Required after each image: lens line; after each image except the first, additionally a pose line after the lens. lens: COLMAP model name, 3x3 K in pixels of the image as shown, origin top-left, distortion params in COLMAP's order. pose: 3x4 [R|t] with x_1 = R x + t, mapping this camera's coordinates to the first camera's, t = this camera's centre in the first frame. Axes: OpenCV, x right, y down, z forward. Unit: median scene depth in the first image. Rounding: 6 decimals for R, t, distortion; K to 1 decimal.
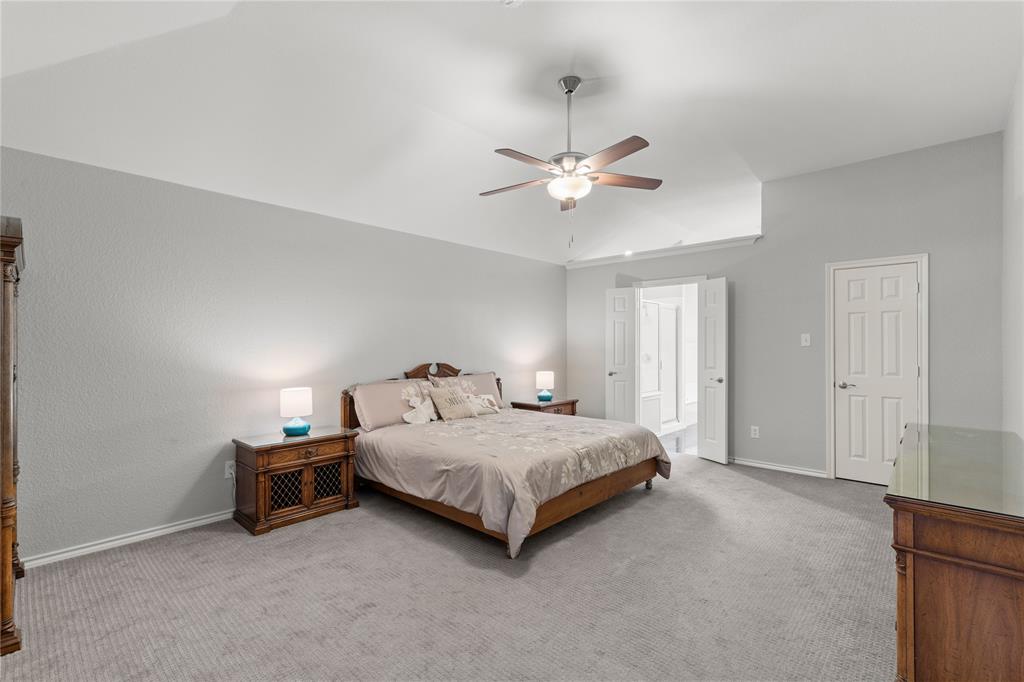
lens RADIAL K [[459.9, 0, 507.2], [0, 459.9, 339.3], [0, 0, 1]] dist [0.009282, -0.002599]
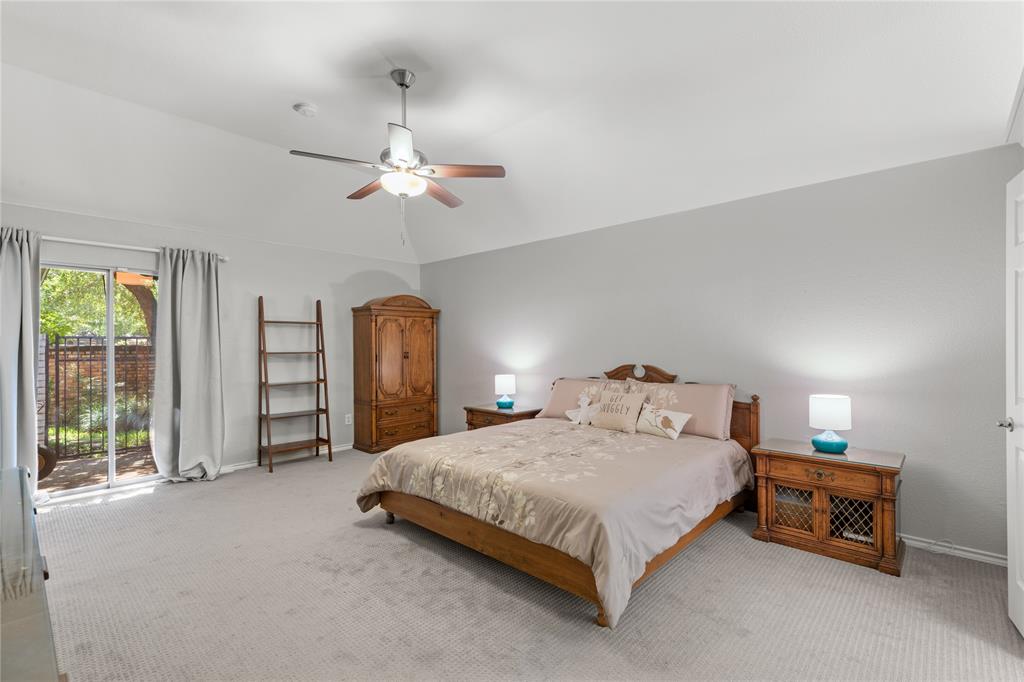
lens RADIAL K [[459.9, 0, 501.0], [0, 459.9, 346.0], [0, 0, 1]] dist [0.009282, -0.002599]
pose [[-0.012034, 0.003919, -0.999920, 0.729547], [0.013258, 0.999905, 0.003759, 0.011611], [0.999840, -0.013211, -0.012085, 0.802687]]
